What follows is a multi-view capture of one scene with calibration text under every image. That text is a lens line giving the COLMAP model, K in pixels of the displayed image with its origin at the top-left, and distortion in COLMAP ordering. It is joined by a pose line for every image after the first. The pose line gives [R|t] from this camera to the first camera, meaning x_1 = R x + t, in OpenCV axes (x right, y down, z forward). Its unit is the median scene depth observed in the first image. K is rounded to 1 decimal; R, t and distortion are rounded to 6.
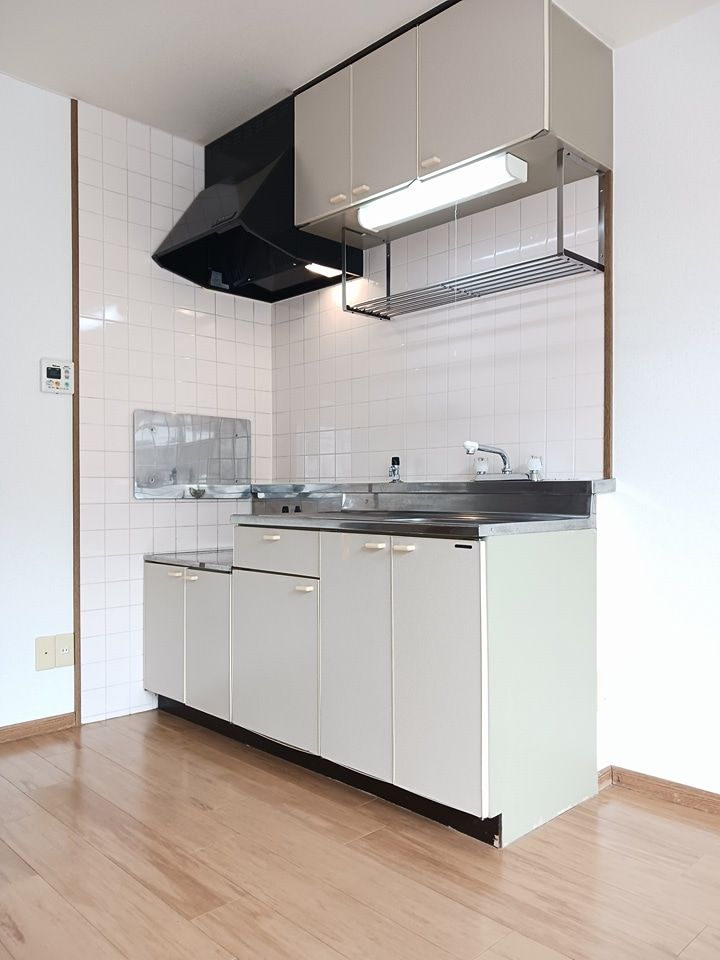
lens RADIAL K [[757.4, 0, 360.0], [0, 757.4, 480.0], [0, 0, 1]] dist [-0.000923, -0.000644]
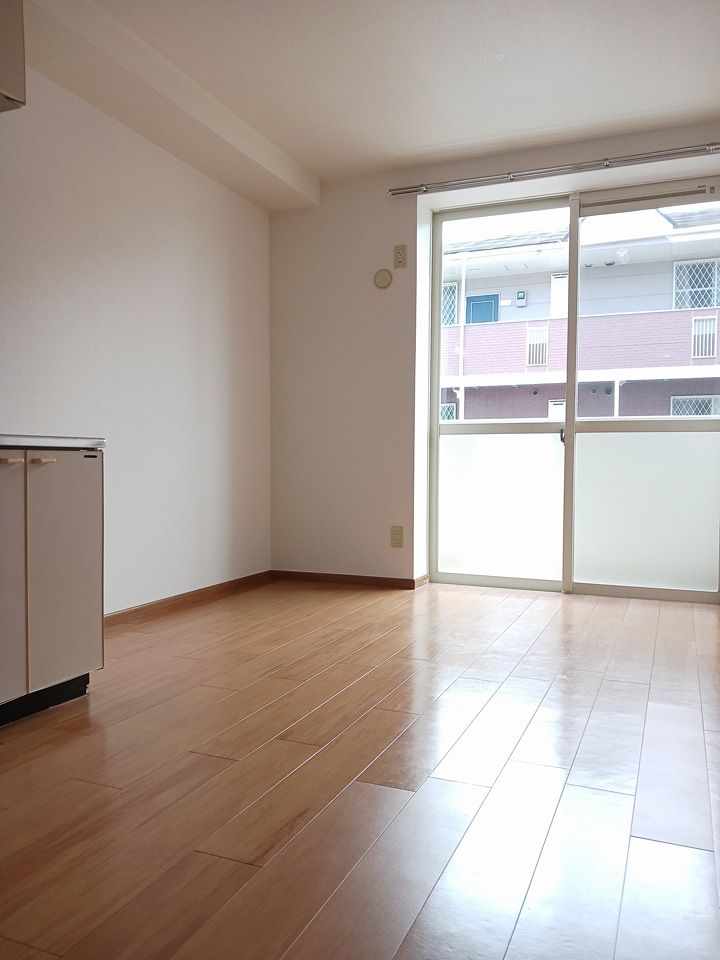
lens RADIAL K [[757.4, 0, 360.0], [0, 757.4, 480.0], [0, 0, 1]] dist [-0.000923, -0.000644]
pose [[-0.394318, -0.024244, 0.918654, -1.253725], [-0.010222, 0.999706, 0.021996, 0.102346], [-0.918917, -0.000717, -0.394450, 1.172571]]
